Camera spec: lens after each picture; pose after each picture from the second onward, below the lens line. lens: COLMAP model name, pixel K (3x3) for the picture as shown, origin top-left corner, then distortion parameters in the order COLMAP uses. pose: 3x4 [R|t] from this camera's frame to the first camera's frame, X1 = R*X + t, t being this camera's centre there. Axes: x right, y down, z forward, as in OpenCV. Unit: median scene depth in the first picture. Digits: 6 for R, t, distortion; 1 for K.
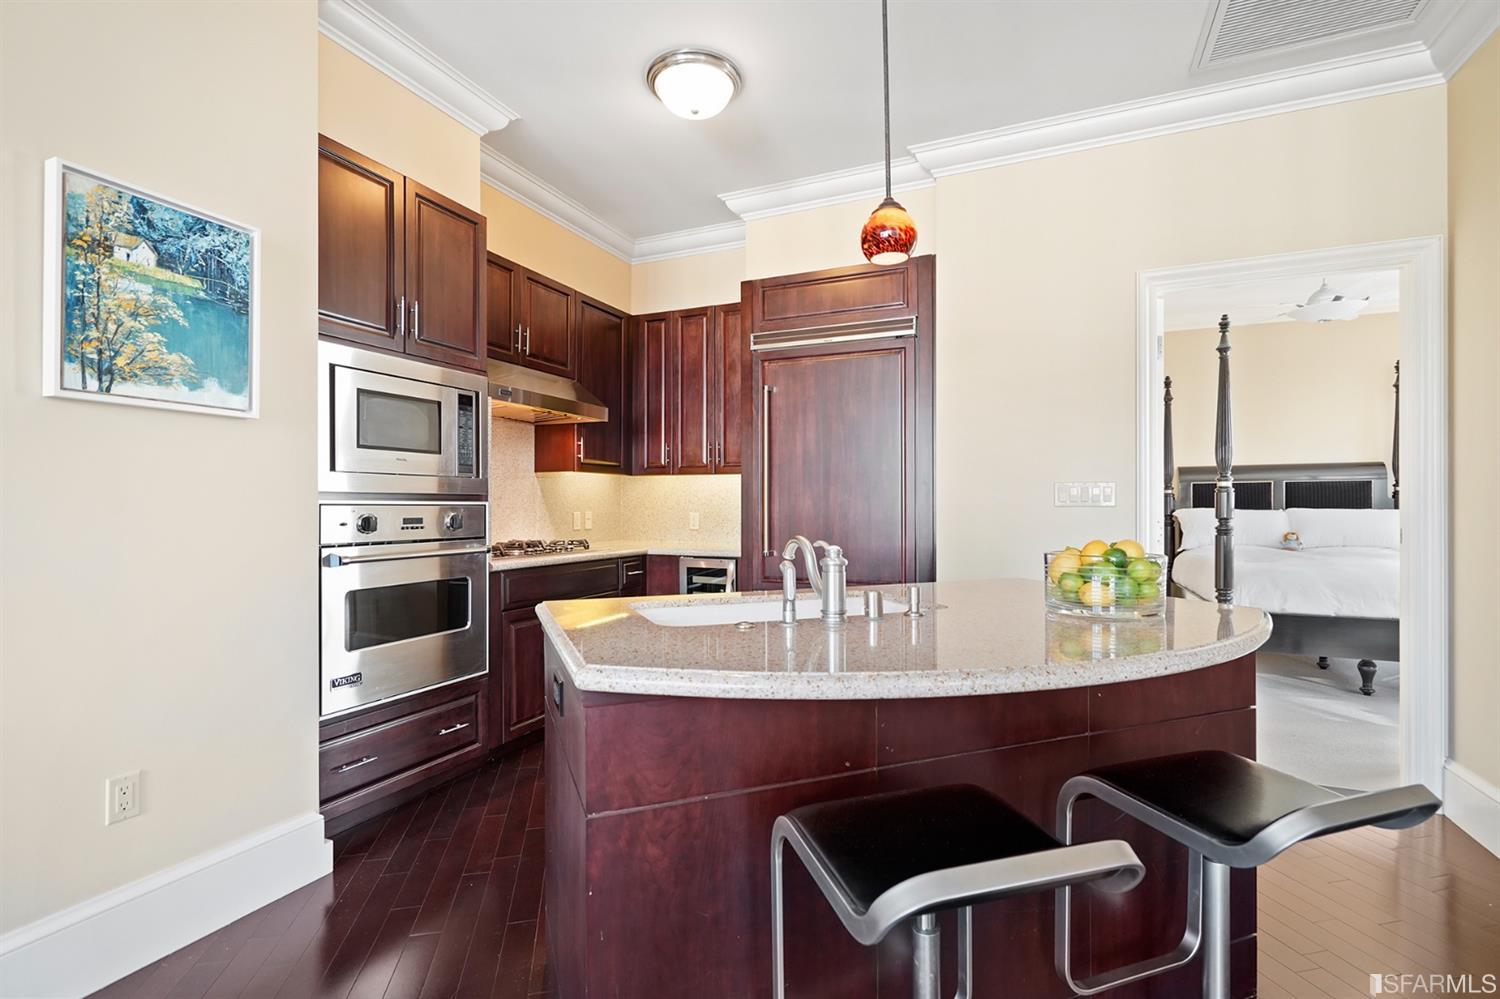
lens RADIAL K [[690.1, 0, 758.7], [0, 690.1, 506.9], [0, 0, 1]] dist [-0.003753, -0.000168]
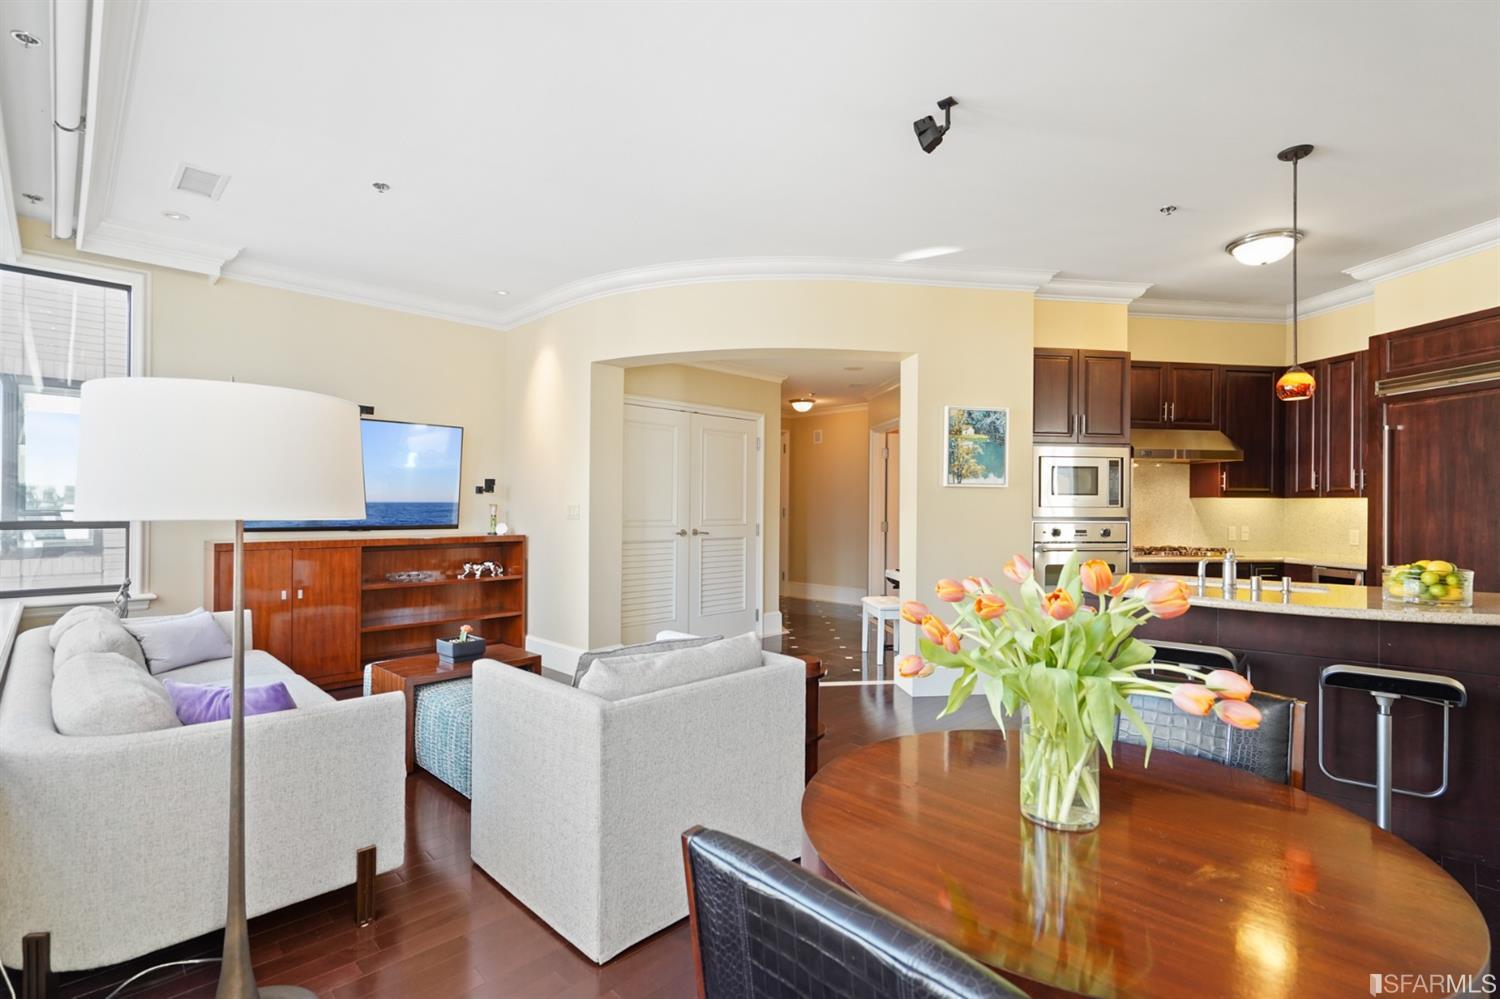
lens RADIAL K [[690.1, 0, 741.7], [0, 690.1, 503.5], [0, 0, 1]] dist [-0.003753, -0.000168]
pose [[0.504902, 0.001929, -0.863175, 0.579257], [-0.008035, 0.999965, -0.002465, -0.038361], [0.863139, 0.008180, 0.504900, -0.666942]]
